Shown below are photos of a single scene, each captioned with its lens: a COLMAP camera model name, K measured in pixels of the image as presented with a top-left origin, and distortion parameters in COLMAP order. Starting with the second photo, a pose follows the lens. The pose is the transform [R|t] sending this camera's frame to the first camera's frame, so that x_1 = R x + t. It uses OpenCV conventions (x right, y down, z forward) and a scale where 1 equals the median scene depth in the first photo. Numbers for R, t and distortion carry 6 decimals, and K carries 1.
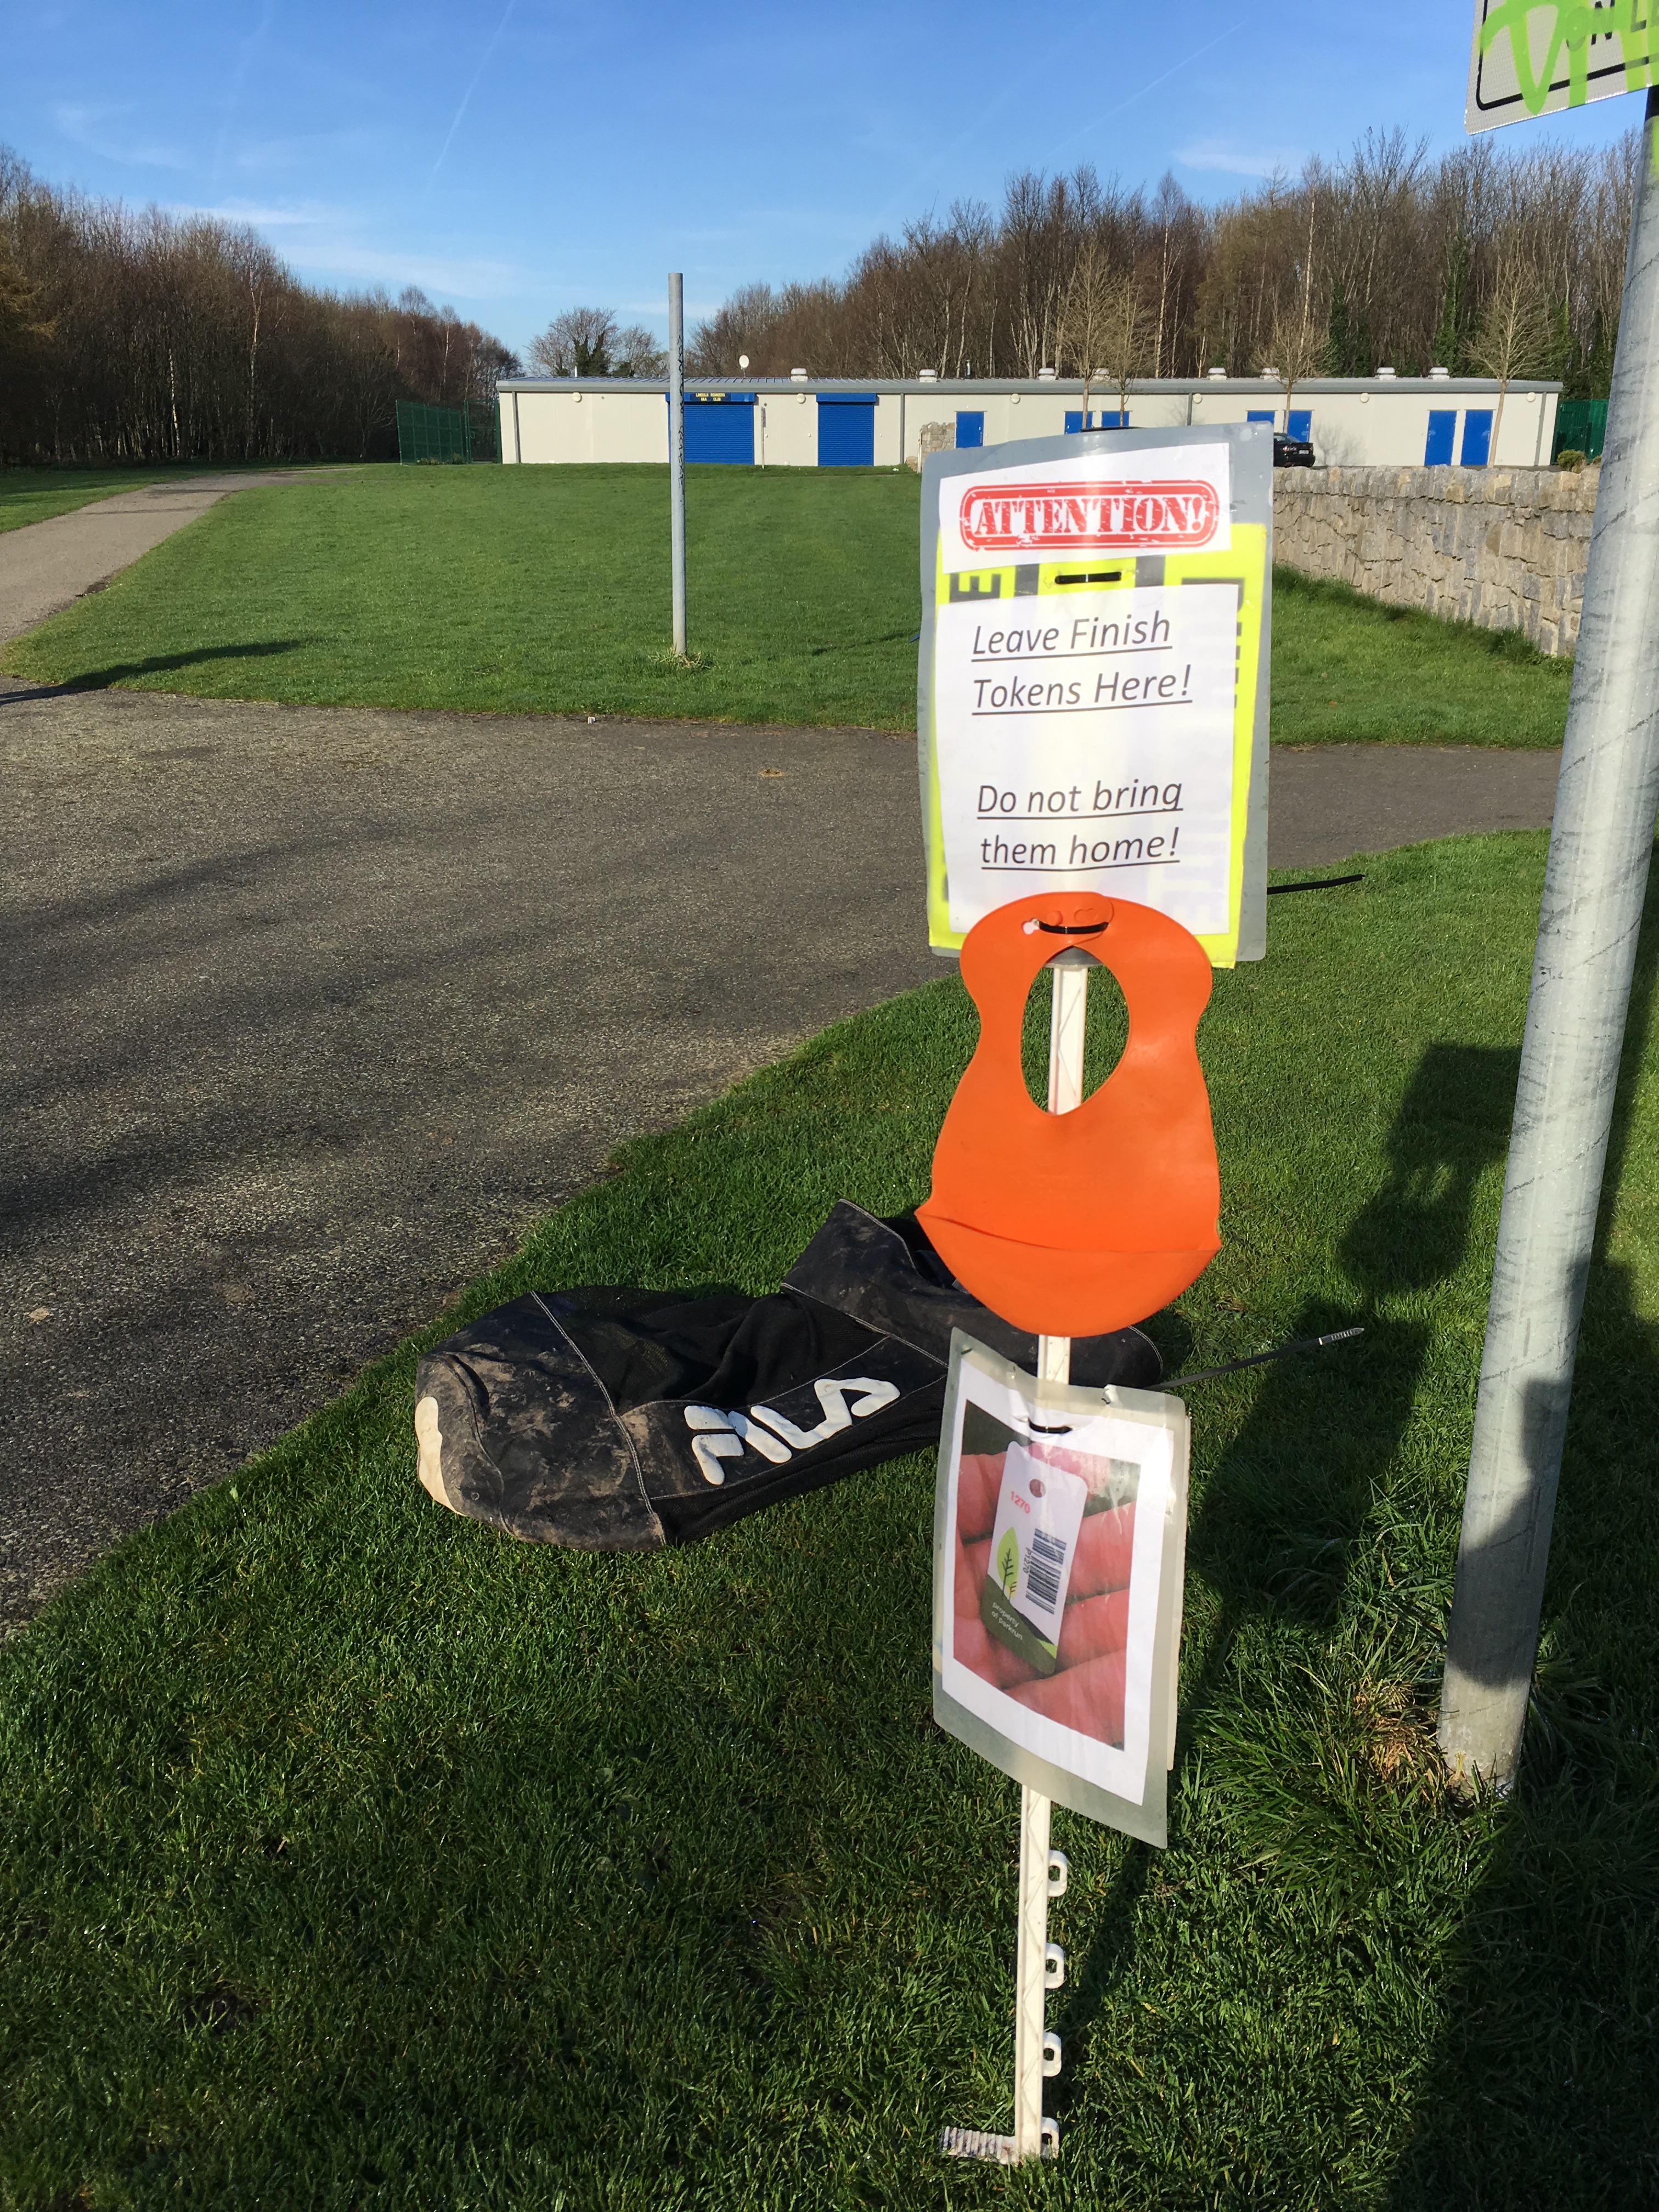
lens RADIAL K [[1801.3, 0, 829.5], [0, 1801.3, 1106.0], [0, 0, 1]] dist [0.078183, -0.111903]
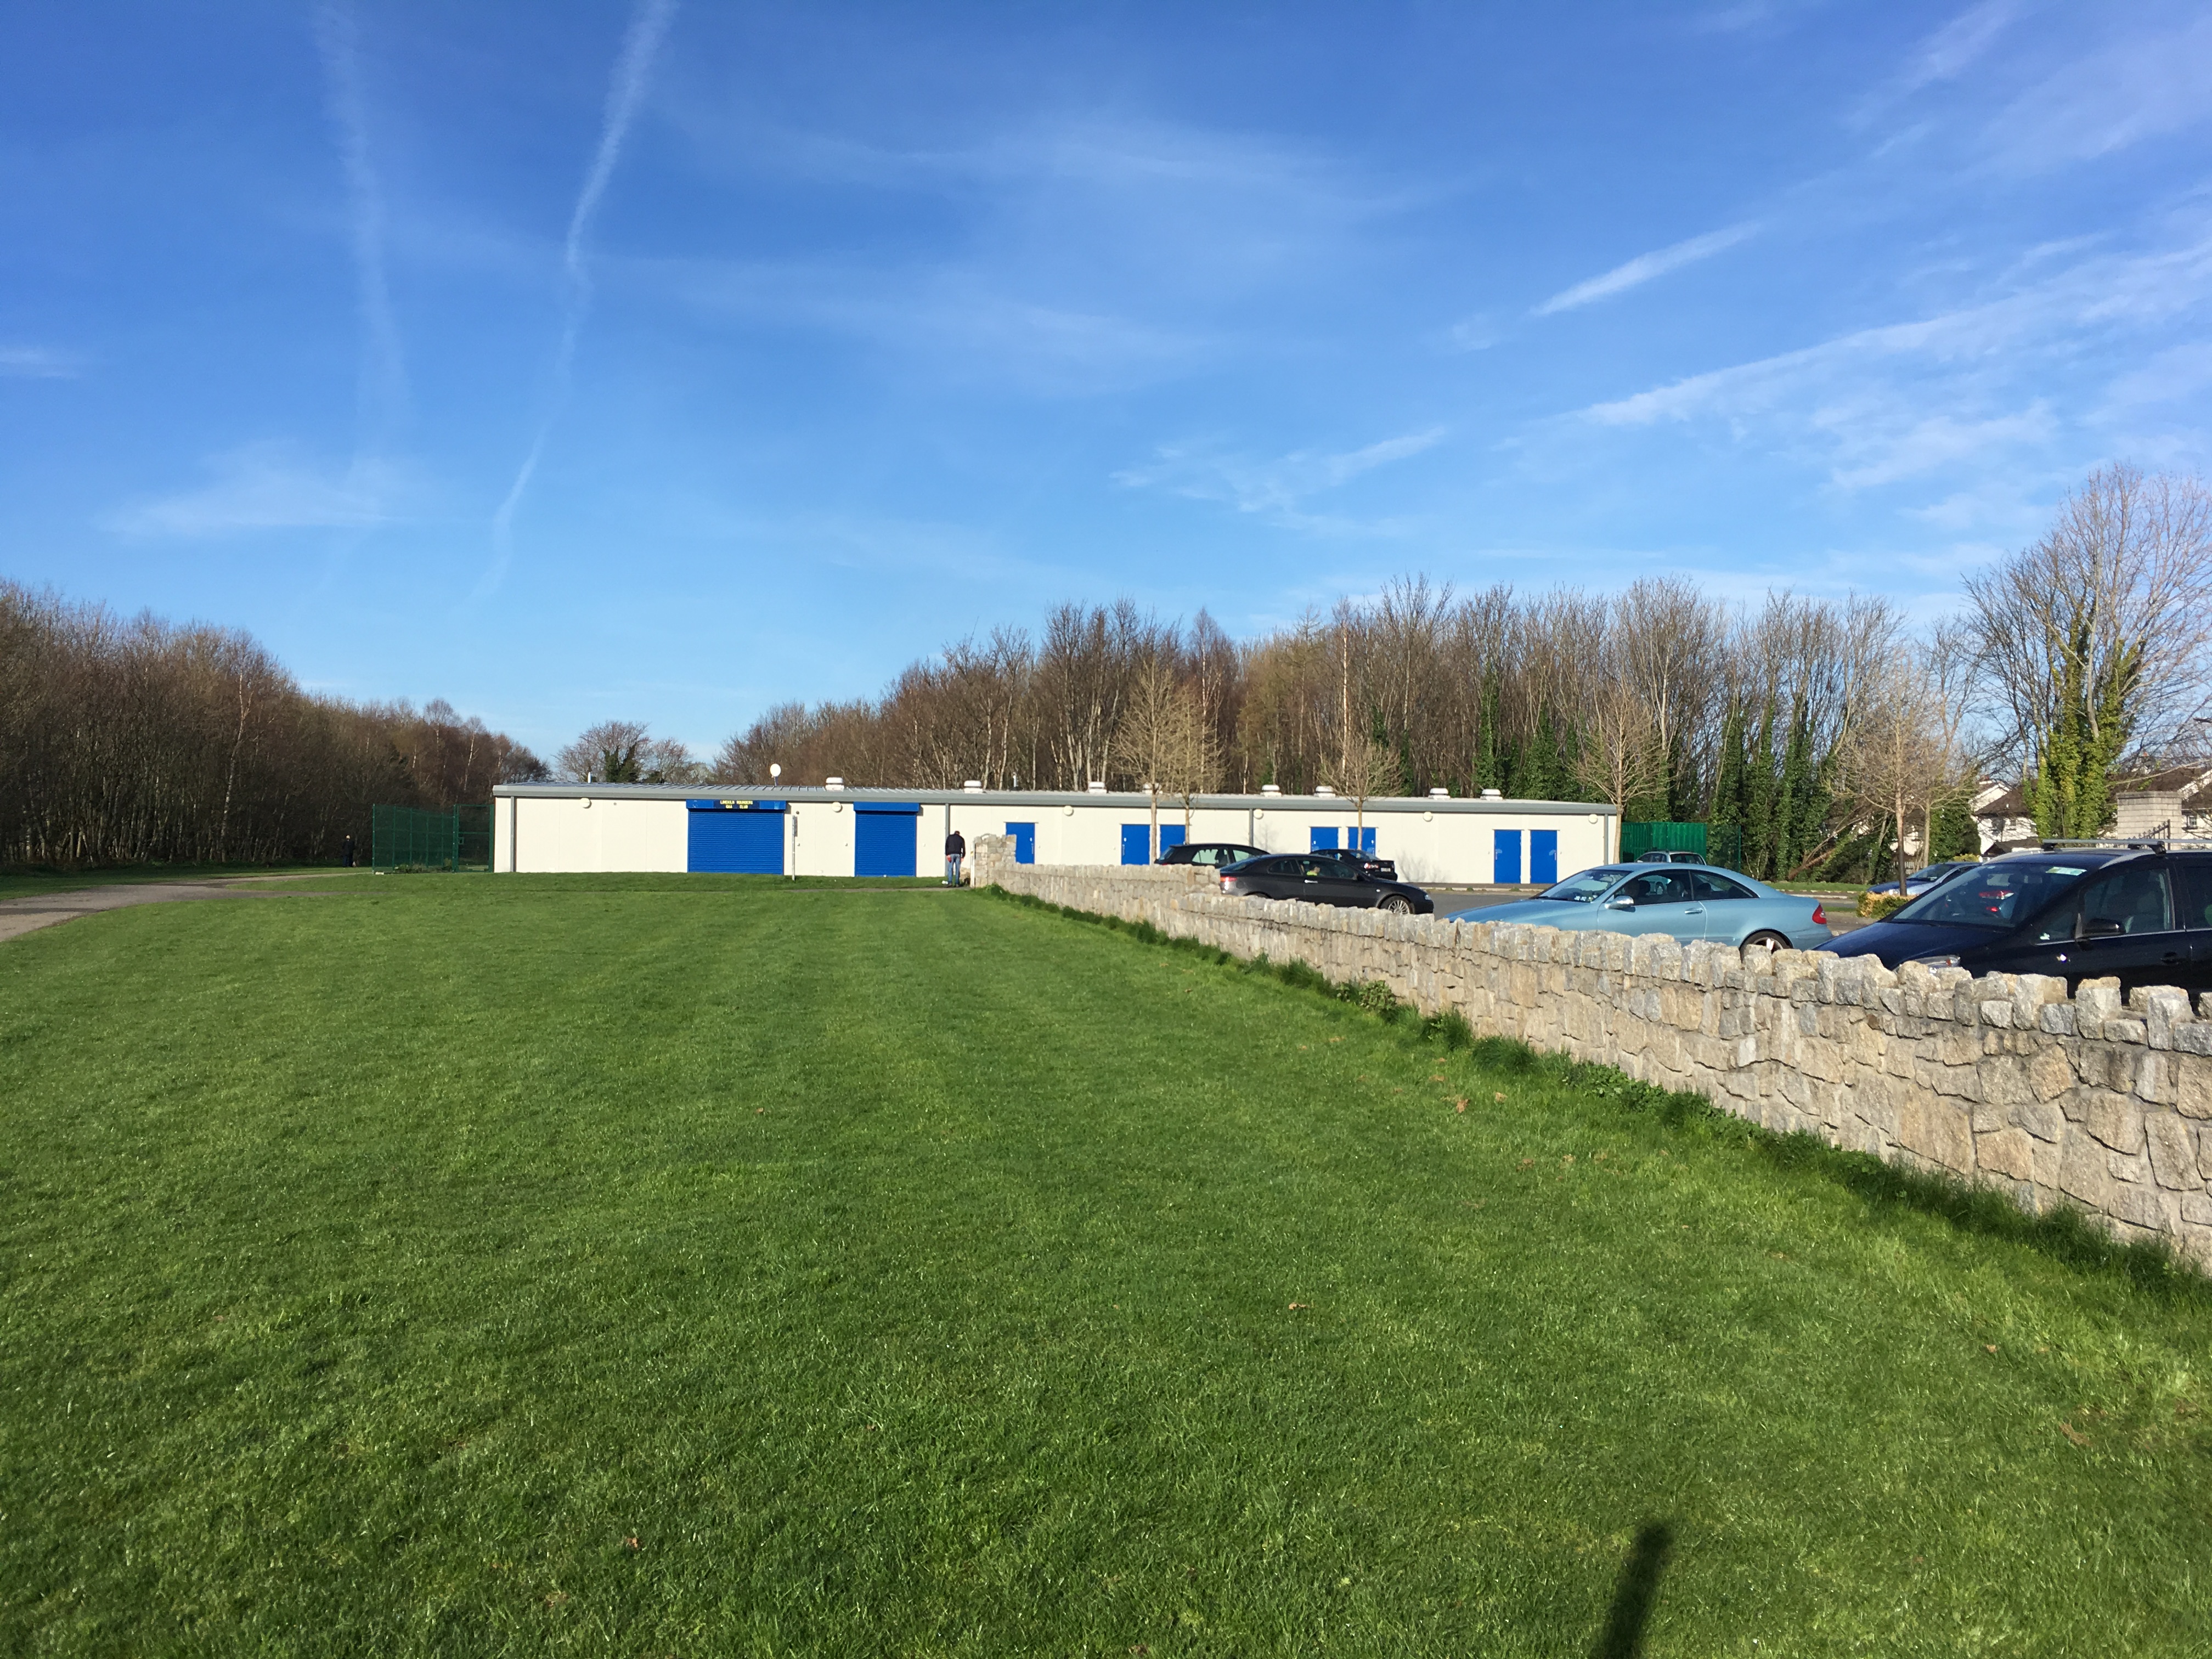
lens RADIAL K [[1801.3, 0, 1106.0], [0, 1801.3, 829.5], [0, 0, 1]] dist [0.078183, -0.111903]
pose [[0.990578, 0.011942, 0.136426, -0.004477], [0.036802, 0.936333, -0.349179, -0.046552], [-0.131910, 0.350910, 0.927072, 0.118736]]
